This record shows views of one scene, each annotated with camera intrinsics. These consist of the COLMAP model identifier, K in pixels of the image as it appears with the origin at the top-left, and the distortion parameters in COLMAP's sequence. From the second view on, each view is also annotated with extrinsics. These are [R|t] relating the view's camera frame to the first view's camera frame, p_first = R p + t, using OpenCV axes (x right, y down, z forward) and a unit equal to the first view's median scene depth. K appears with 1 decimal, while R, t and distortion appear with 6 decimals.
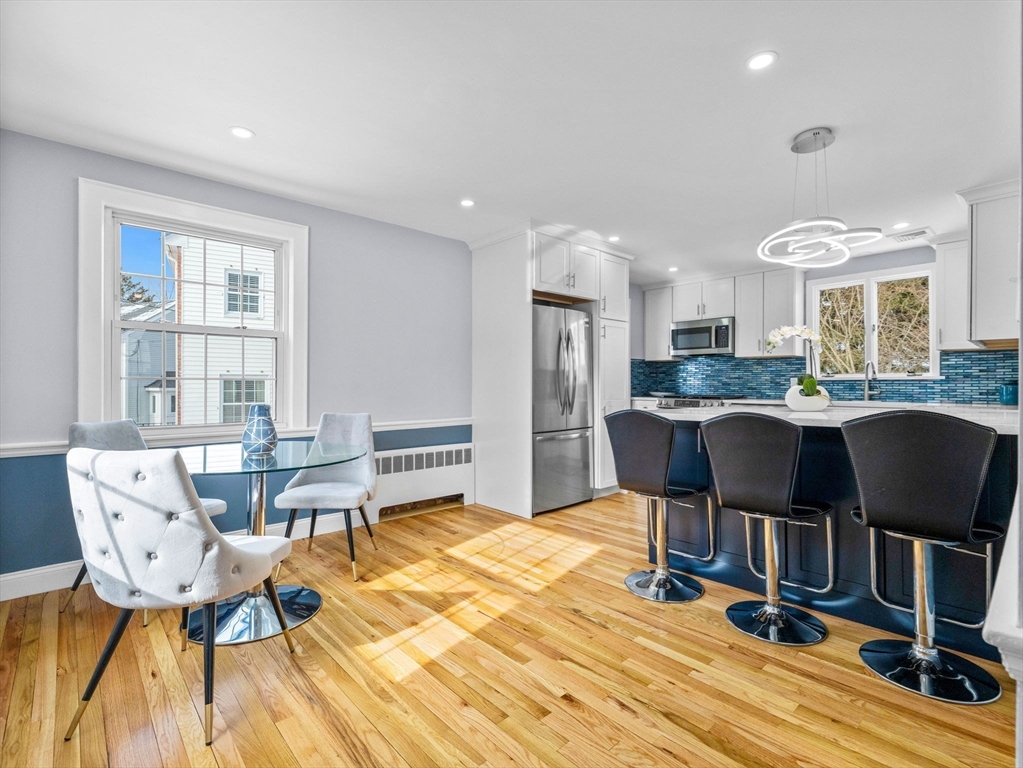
lens RADIAL K [[486.3, 0, 511.5], [0, 486.3, 384.0], [0, 0, 1]] dist [0.001454, 0.000462]
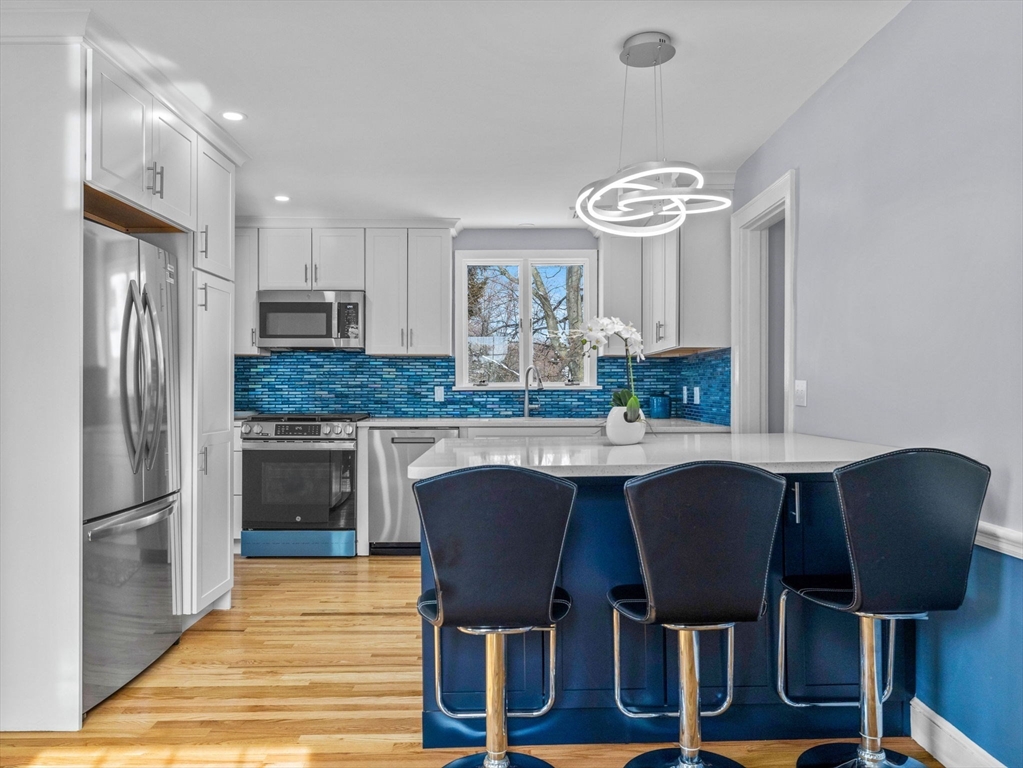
lens RADIAL K [[733.9, 0, 511.5], [0, 733.9, 384.0], [0, 0, 1]] dist [0.006245, -0.000378]
pose [[0.666456, 0.002365, 0.745541, -0.172451], [0.000450, 0.999994, -0.003575, -0.015993], [-0.745544, 0.002718, 0.666450, 0.279695]]
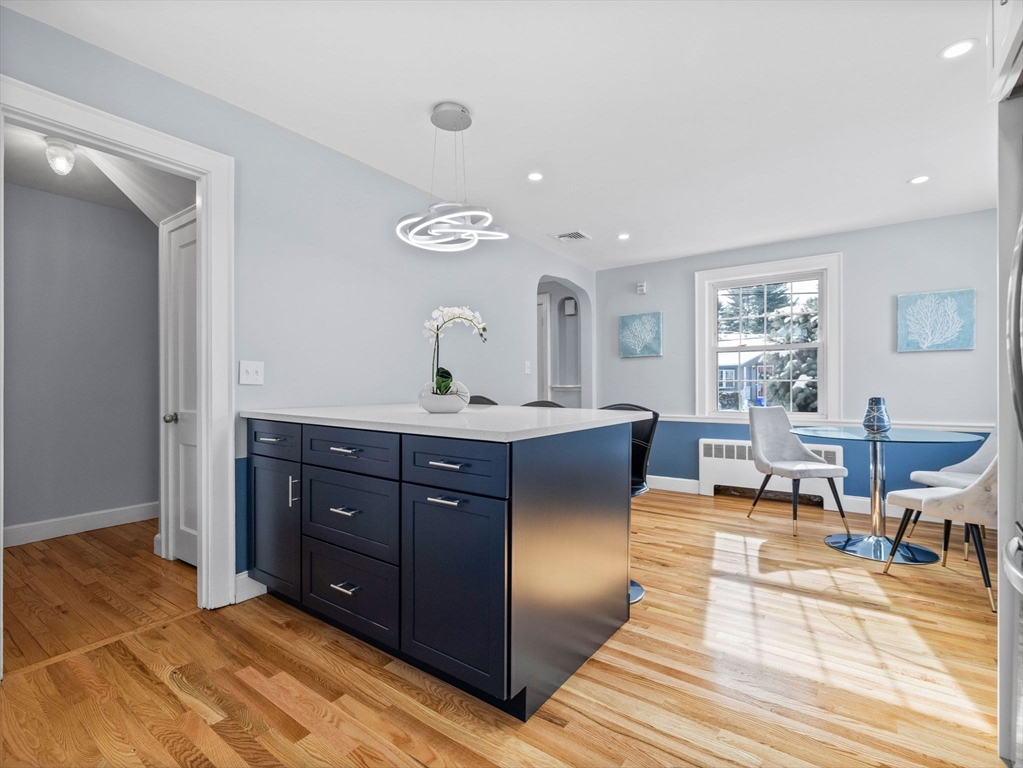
lens RADIAL K [[486.3, 0, 511.5], [0, 486.3, 384.0], [0, 0, 1]] dist [0.001454, 0.000462]
pose [[-0.979835, -0.001478, -0.199805, 0.418416], [0.000159, 0.999967, -0.008176, 0.008687], [0.199810, -0.008043, -0.979802, 1.176752]]
